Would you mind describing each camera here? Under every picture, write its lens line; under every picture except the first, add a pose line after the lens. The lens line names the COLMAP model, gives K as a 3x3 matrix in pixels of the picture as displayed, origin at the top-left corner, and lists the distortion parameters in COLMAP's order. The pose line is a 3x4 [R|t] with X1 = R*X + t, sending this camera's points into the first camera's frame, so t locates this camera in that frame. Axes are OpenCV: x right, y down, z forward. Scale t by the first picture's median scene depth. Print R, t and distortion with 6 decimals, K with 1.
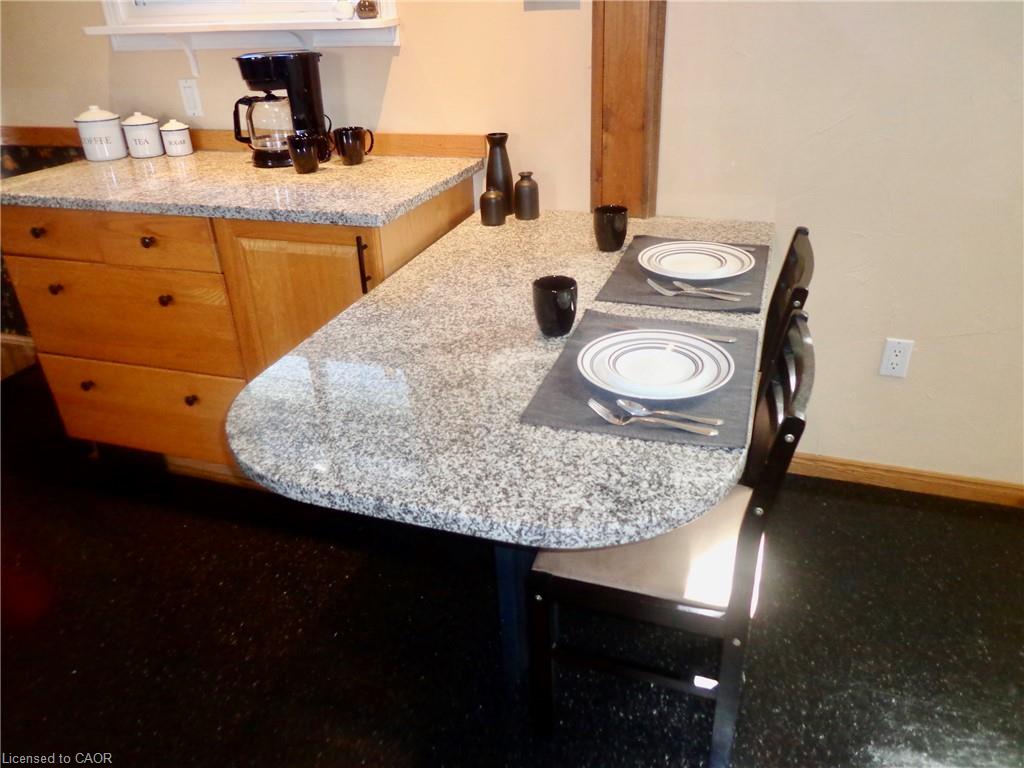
lens RADIAL K [[752.8, 0, 512.0], [0, 752.8, 384.0], [0, 0, 1]] dist [-0.004341, 0.007128]
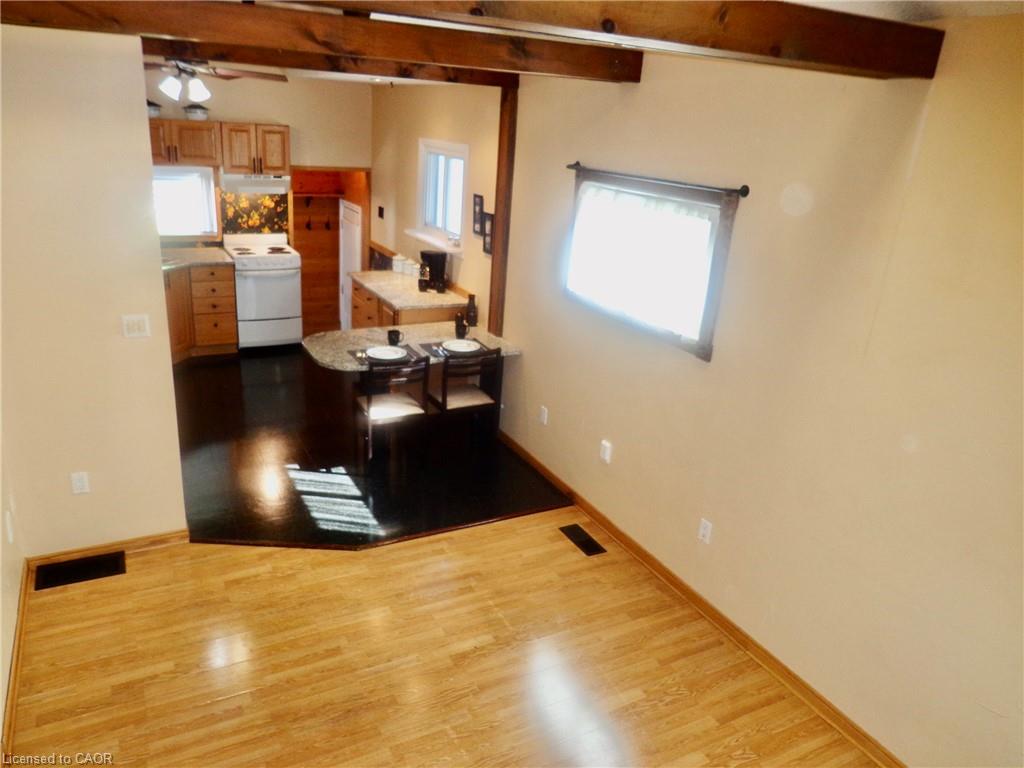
lens RADIAL K [[750.1, 0, 513.6], [0, 750.1, 383.2], [0, 0, 1]] dist [-0.009771, 0.006378]
pose [[0.720608, 0.304936, -0.622686, 2.300444], [-0.398211, 0.917220, -0.011660, -0.077010], [0.567584, 0.256363, 0.782385, -1.189431]]
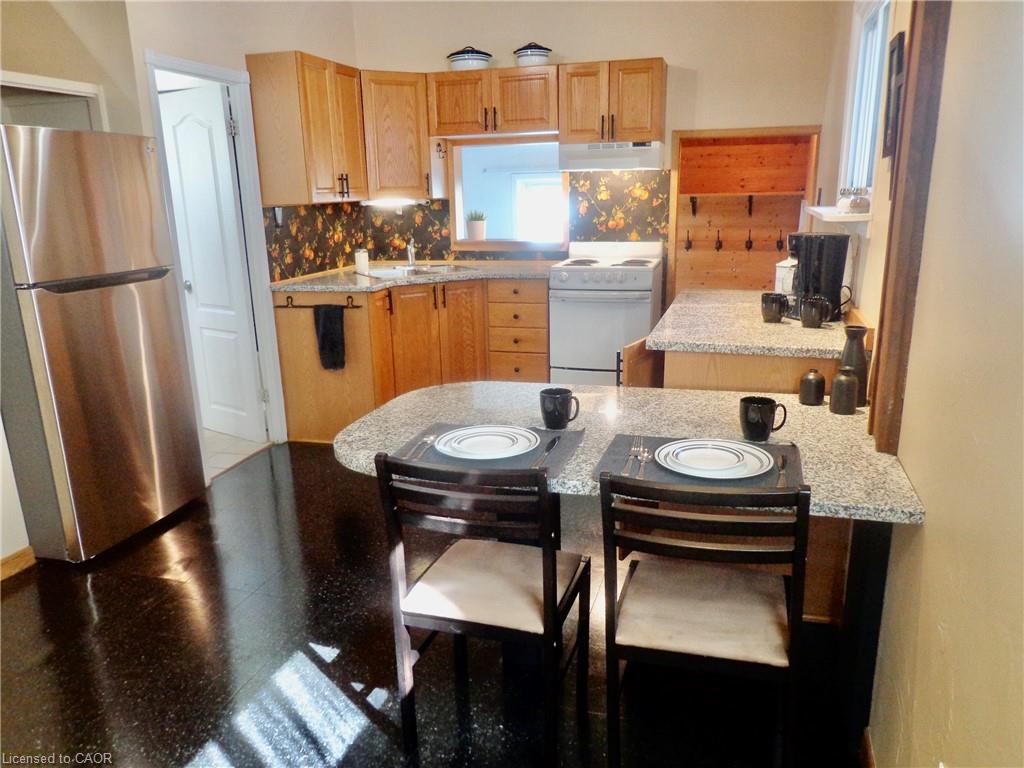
lens RADIAL K [[756.3, 0, 509.1], [0, 756.3, 399.7], [0, 0, 1]] dist [-0.066696, 0.004244]
pose [[0.019980, 0.297821, -0.954413, 1.144584], [-0.445178, 0.857400, 0.258229, -0.362611], [0.895219, 0.419724, 0.149715, 0.577533]]
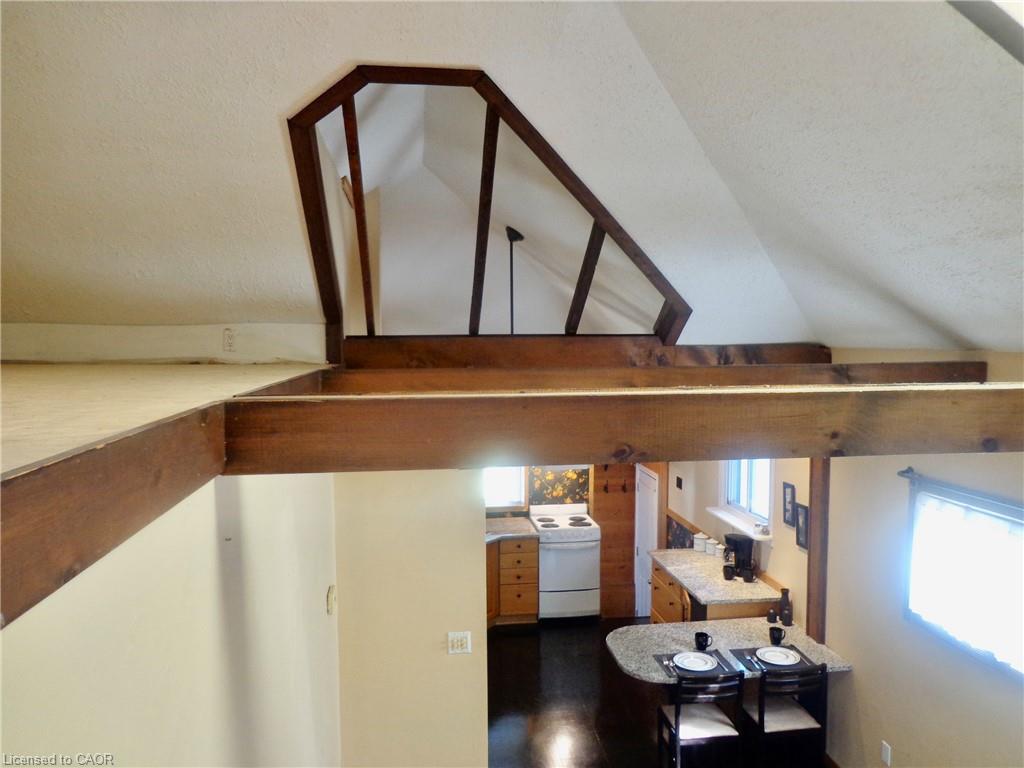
lens RADIAL K [[749.6, 0, 512.0], [0, 749.6, 384.0], [0, 0, 1]] dist [-0.012304, -0.002833]
pose [[0.431409, 0.083818, -0.898254, 2.161063], [-0.426691, 0.896226, -0.121300, -0.305304], [0.794871, 0.435607, 0.422405, -1.325560]]
